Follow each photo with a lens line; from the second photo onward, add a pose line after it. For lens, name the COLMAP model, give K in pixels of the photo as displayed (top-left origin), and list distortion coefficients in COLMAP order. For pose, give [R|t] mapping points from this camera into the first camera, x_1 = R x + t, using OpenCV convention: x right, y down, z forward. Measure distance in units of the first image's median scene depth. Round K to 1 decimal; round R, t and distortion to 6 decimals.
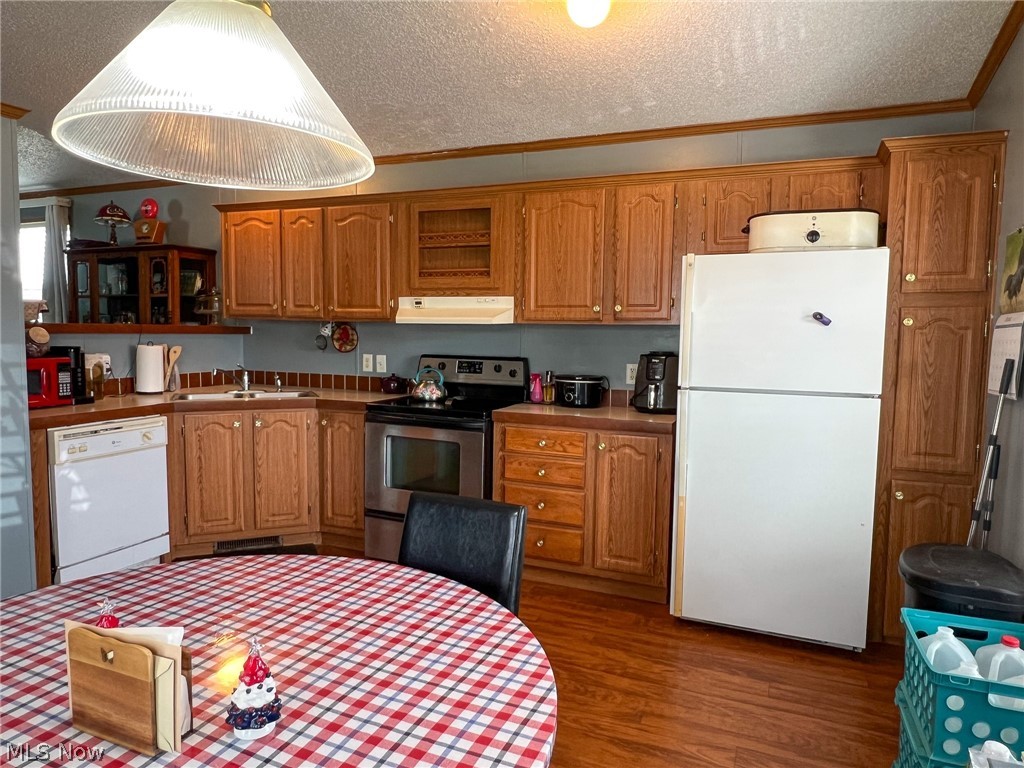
lens RADIAL K [[659.0, 0, 512.0], [0, 659.0, 387.6], [0, 0, 1]] dist [-0.002105, -0.004729]
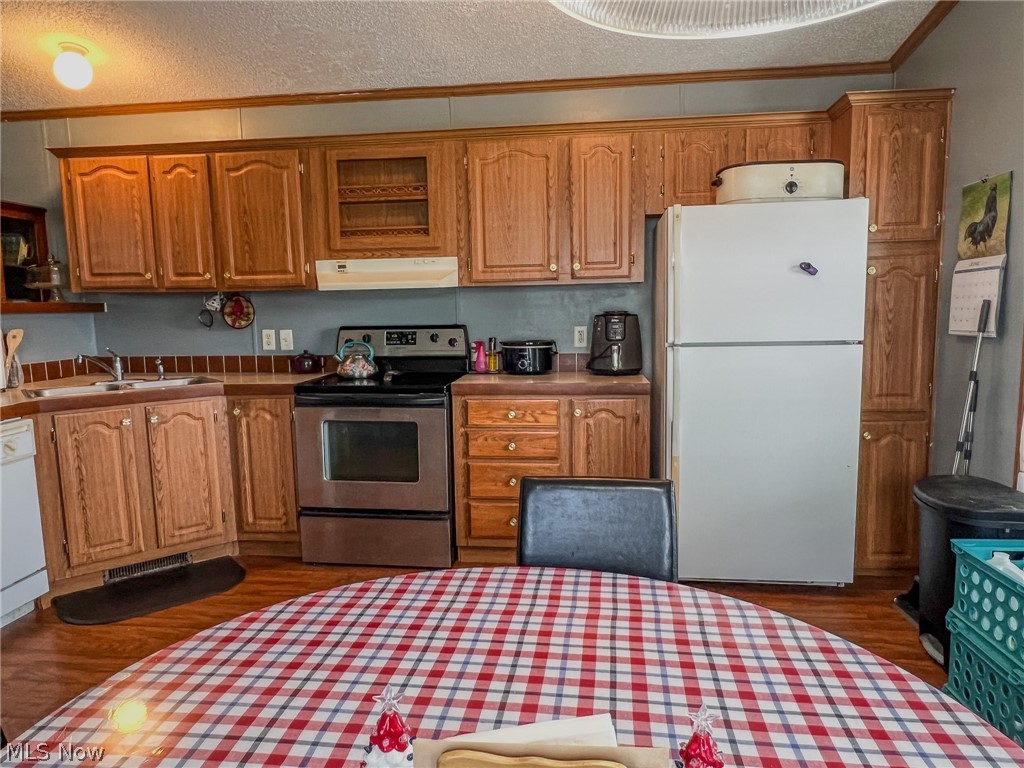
lens RADIAL K [[659.0, 0, 509.7], [0, 659.0, 386.0], [0, 0, 1]] dist [-0.002105, -0.004729]
pose [[0.960966, -0.066677, 0.268513, -0.196346], [0.056977, 0.997416, 0.043764, 0.003840], [-0.270737, -0.026757, 0.962281, 0.111597]]
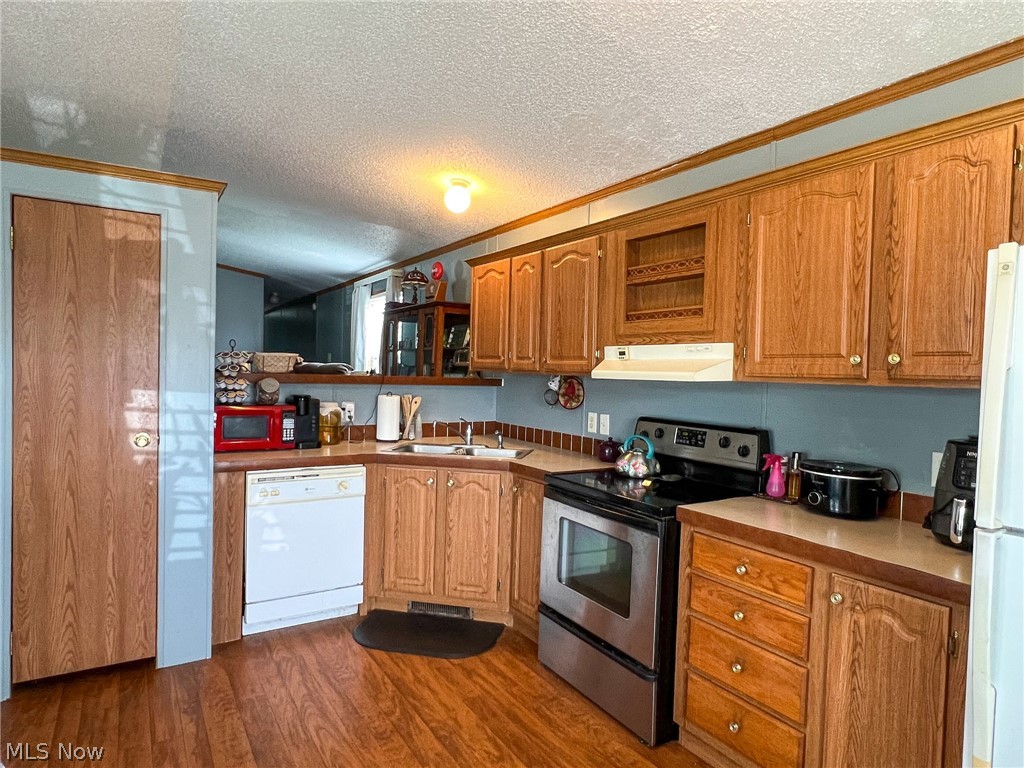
lens RADIAL K [[599.6, 0, 512.0], [0, 599.6, 388.4], [0, 0, 1]] dist [-0.003612, -0.000360]
pose [[0.819715, 0.024462, -0.572249, 0.187452], [-0.065892, 0.996482, -0.051791, -0.044650], [0.568969, 0.080160, 0.818443, 0.375305]]
